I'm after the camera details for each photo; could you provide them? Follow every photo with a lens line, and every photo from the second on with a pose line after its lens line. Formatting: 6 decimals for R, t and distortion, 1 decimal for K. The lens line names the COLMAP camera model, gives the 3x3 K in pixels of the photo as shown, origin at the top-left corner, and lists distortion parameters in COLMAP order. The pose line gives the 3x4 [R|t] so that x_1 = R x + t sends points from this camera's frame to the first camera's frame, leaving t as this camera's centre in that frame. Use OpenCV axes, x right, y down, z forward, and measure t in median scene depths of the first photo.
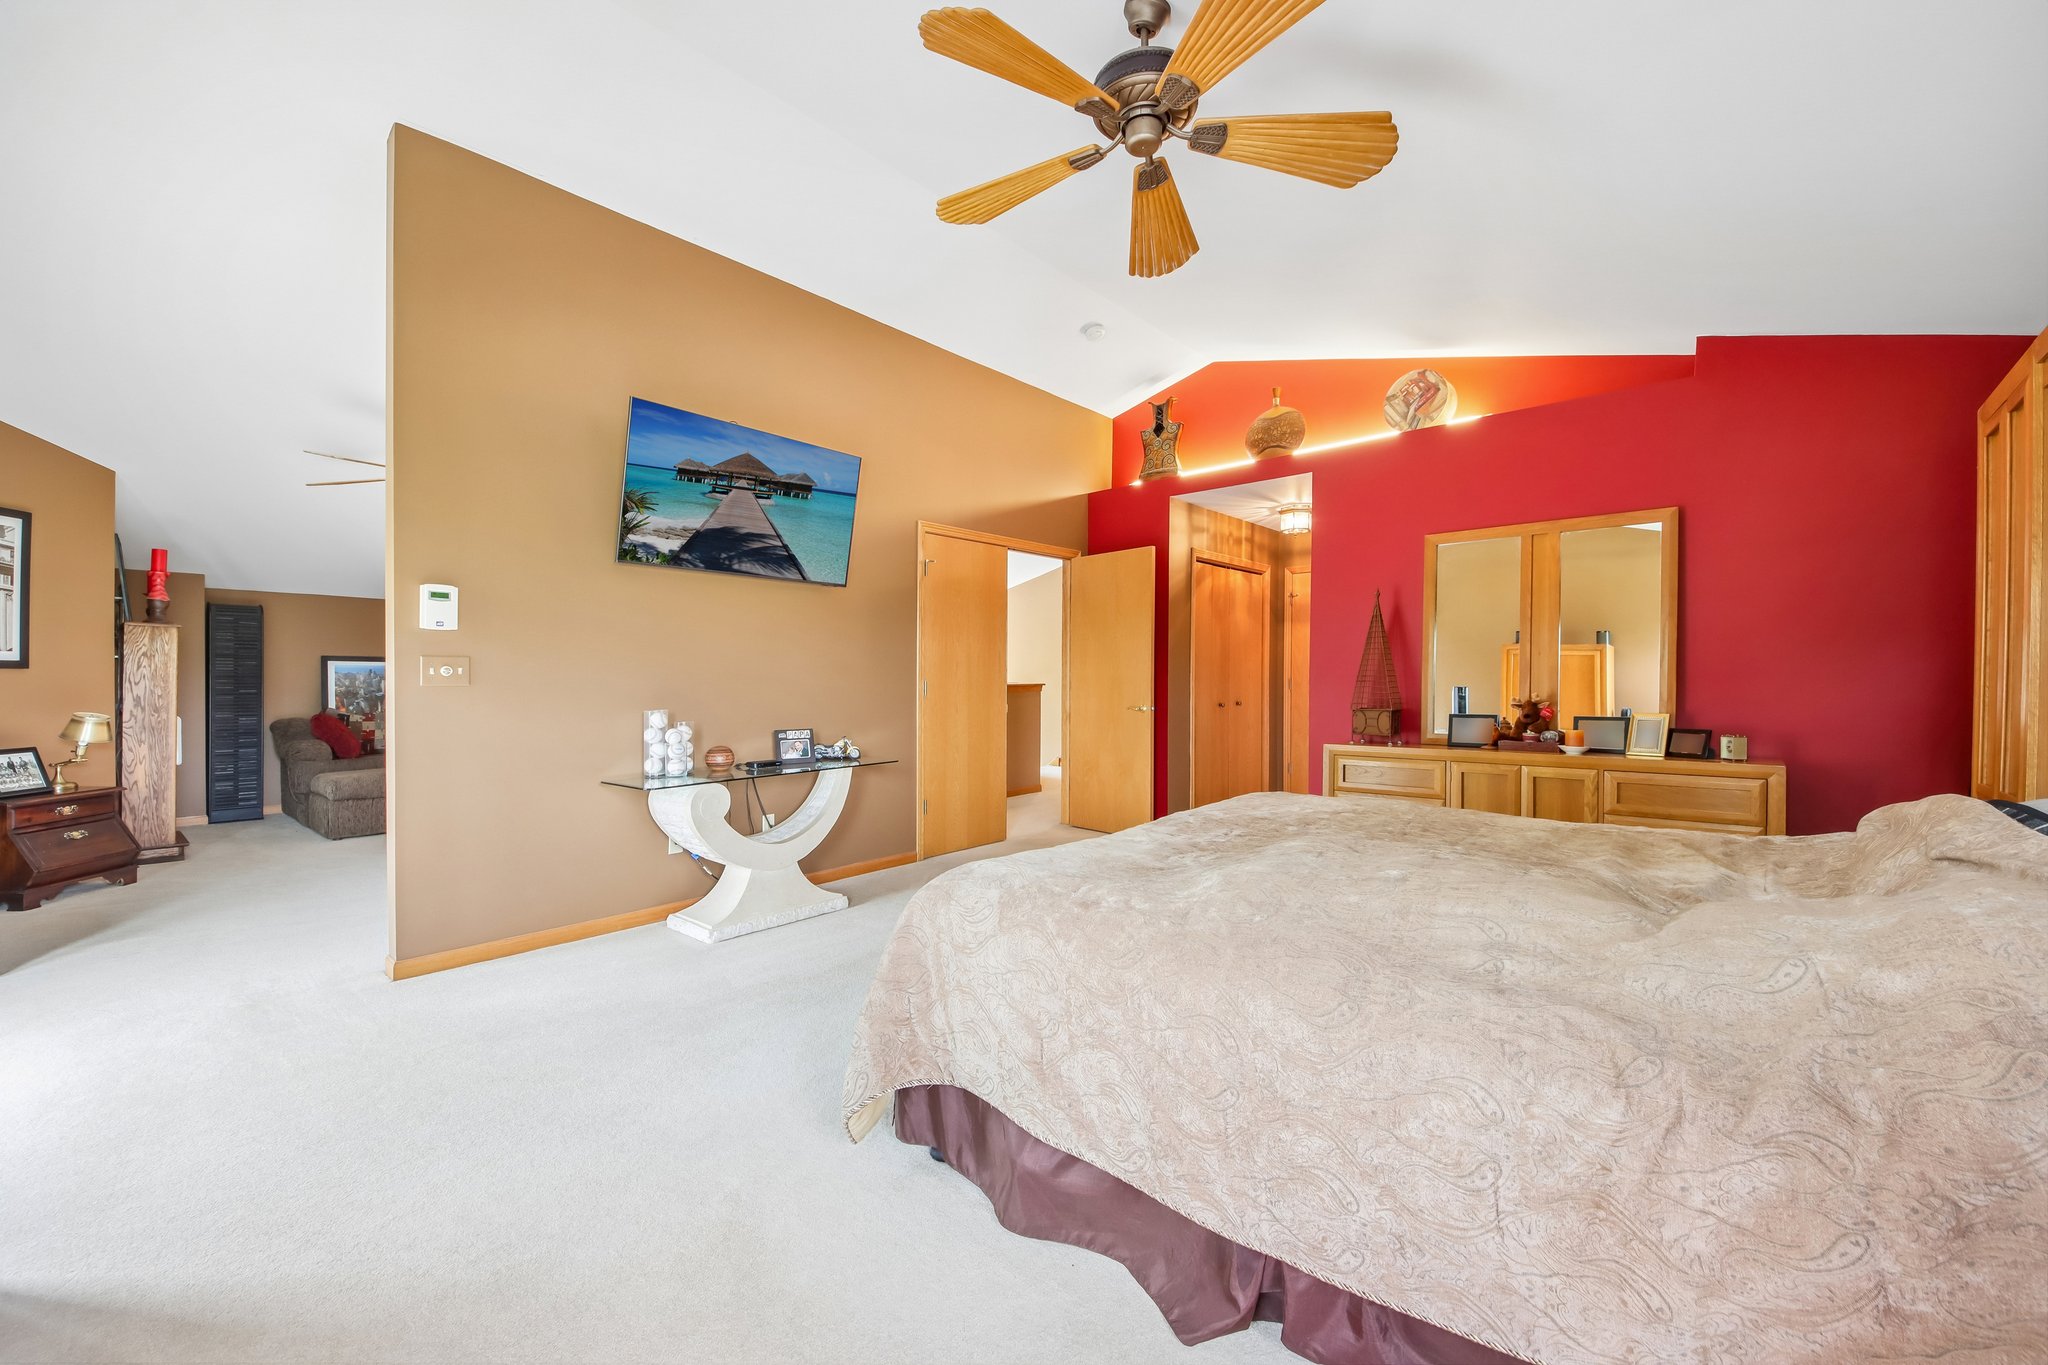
lens RADIAL K [[832.8, 0, 1024.6], [0, 832.8, 669.1], [0, 0, 1]] dist [-0.002092, -0.000295]
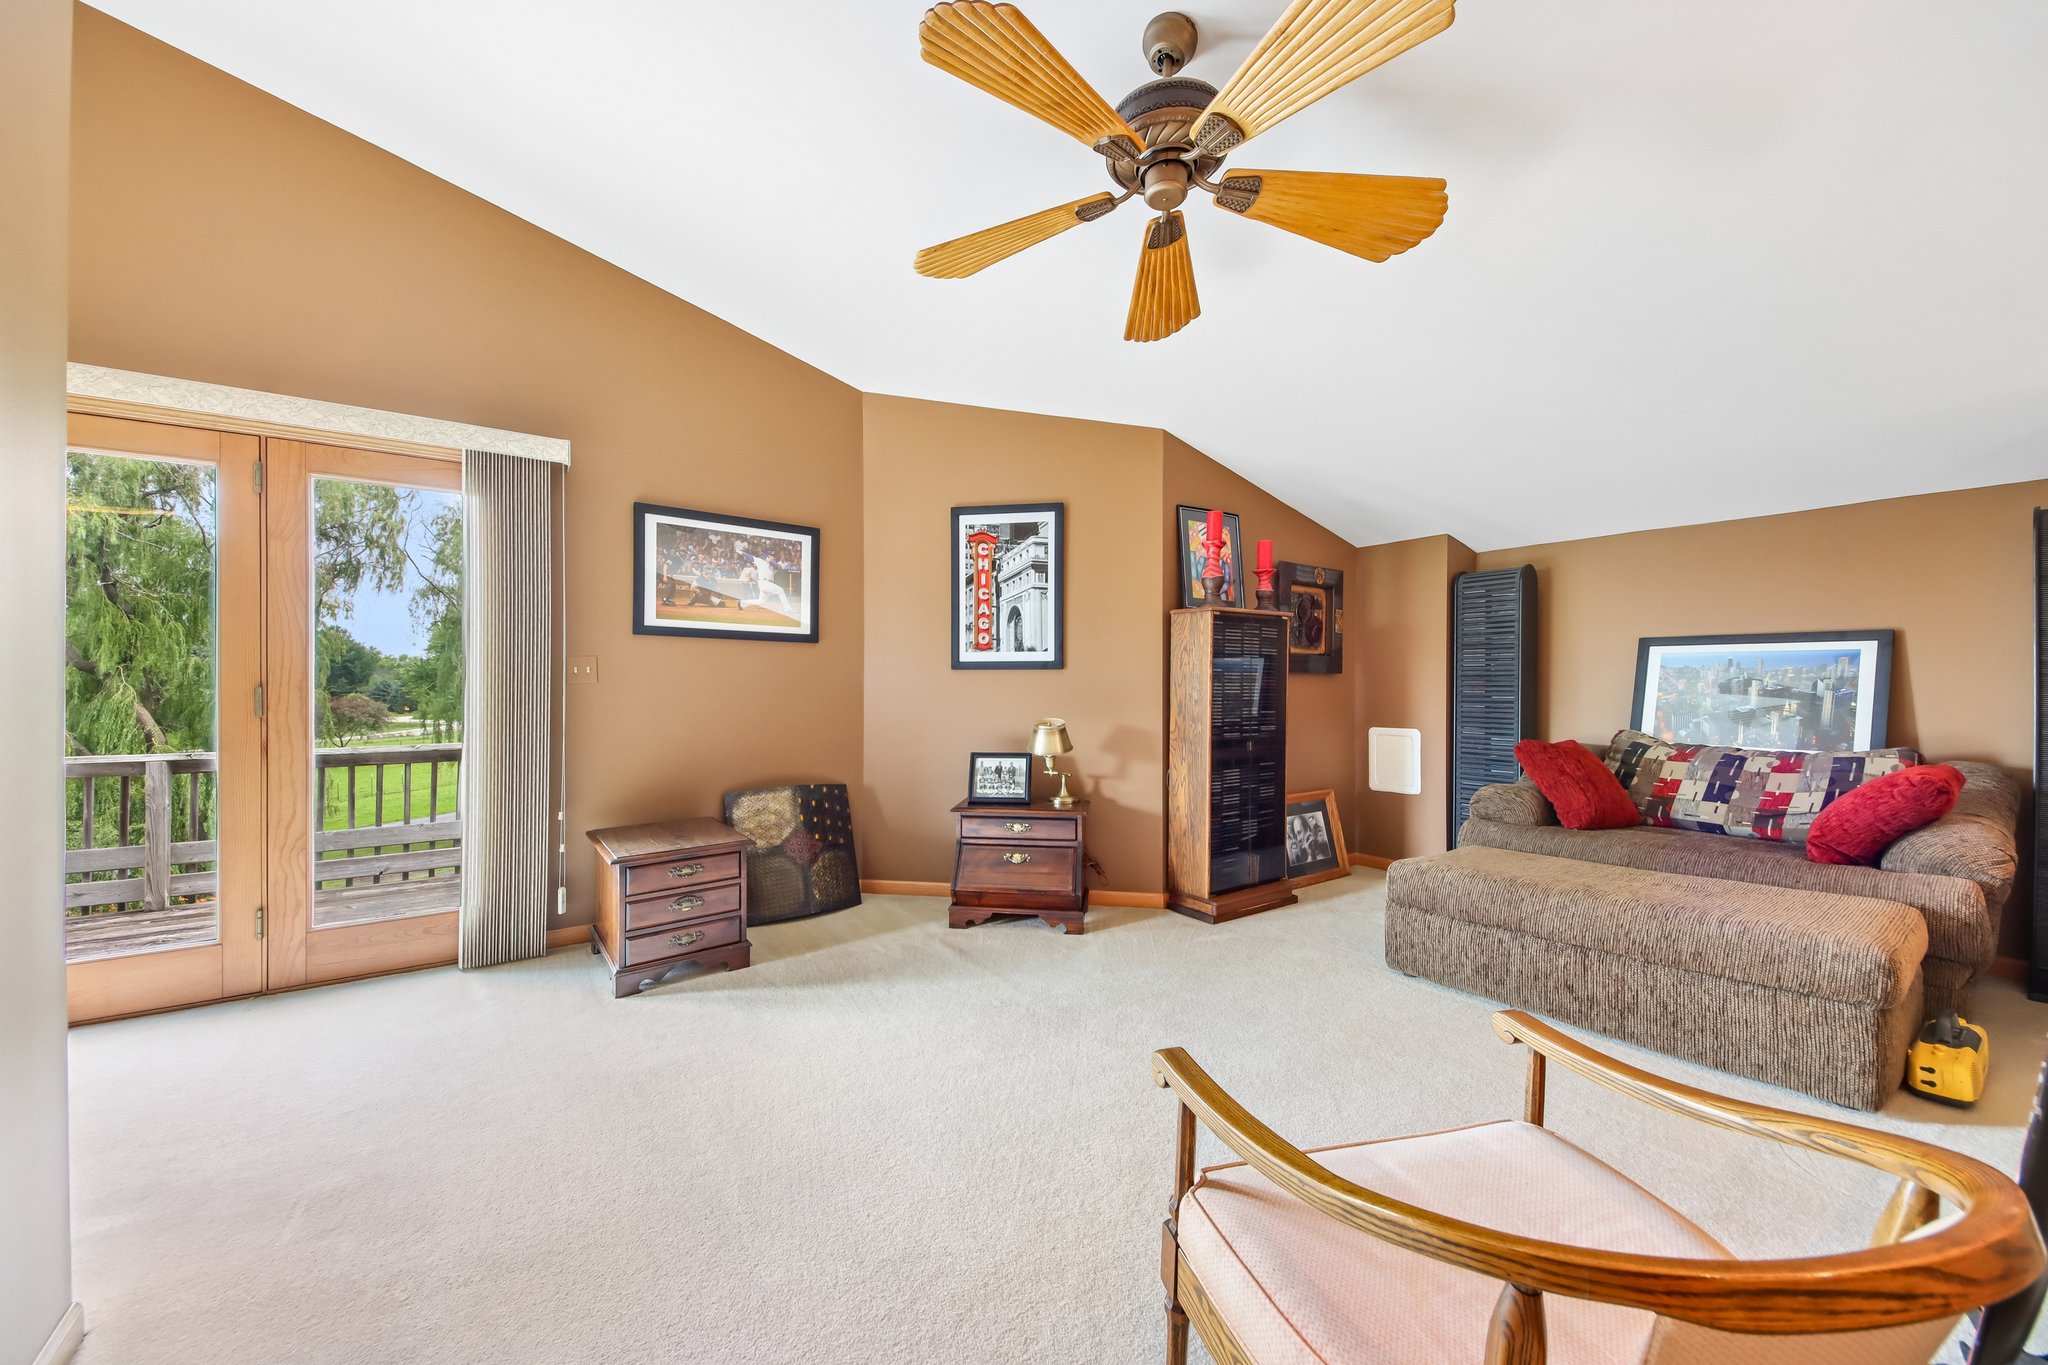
lens RADIAL K [[768.0, 0, 983.5], [0, 768.0, 684.8], [0, 0, 1]] dist [0.009138, -0.005417]
pose [[-0.274852, 0.005517, -0.961471, -0.302824], [0.013583, 0.999906, 0.001855, 0.012407], [0.961391, -0.012550, -0.274901, 1.022091]]
